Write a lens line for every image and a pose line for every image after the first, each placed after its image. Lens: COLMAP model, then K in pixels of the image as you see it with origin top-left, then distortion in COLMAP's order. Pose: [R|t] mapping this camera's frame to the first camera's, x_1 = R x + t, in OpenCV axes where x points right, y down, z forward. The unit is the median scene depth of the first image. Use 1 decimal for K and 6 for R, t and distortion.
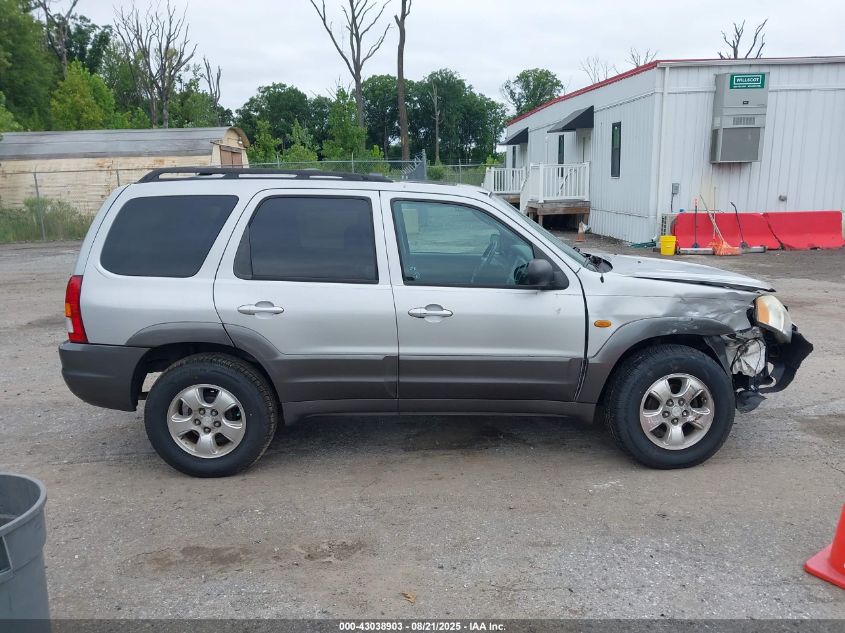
lens RADIAL K [[668.8, 0, 425.1], [0, 668.8, 316.7], [0, 0, 1]] dist [0.005727, 0.013144]
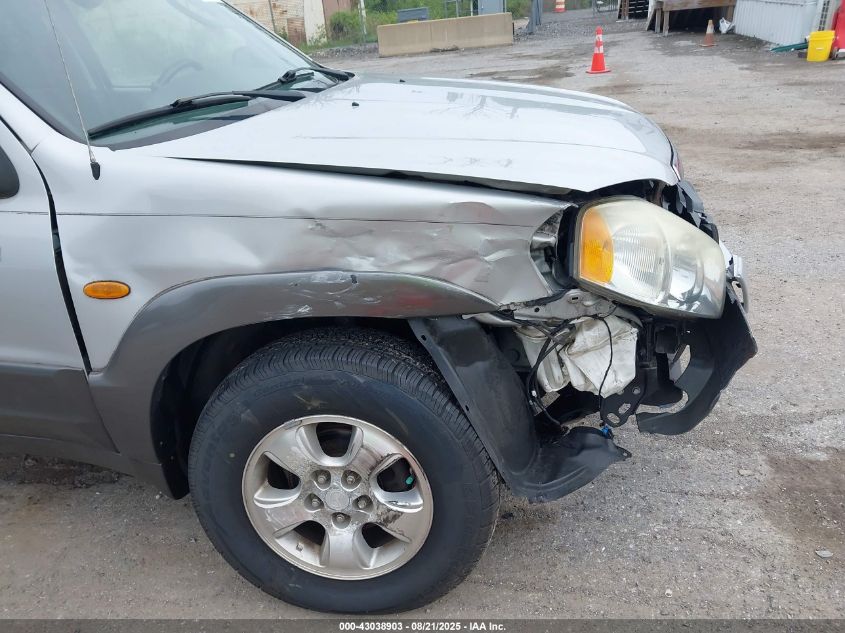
lens RADIAL K [[668.8, 0, 423.8], [0, 668.8, 315.4], [0, 0, 1]] dist [0.005727, 0.013144]
pose [[0.971117, 0.045896, -0.234149, 0.514080], [0.014822, 0.967827, 0.251181, -0.066090], [0.238144, -0.247397, 0.939192, 0.657689]]
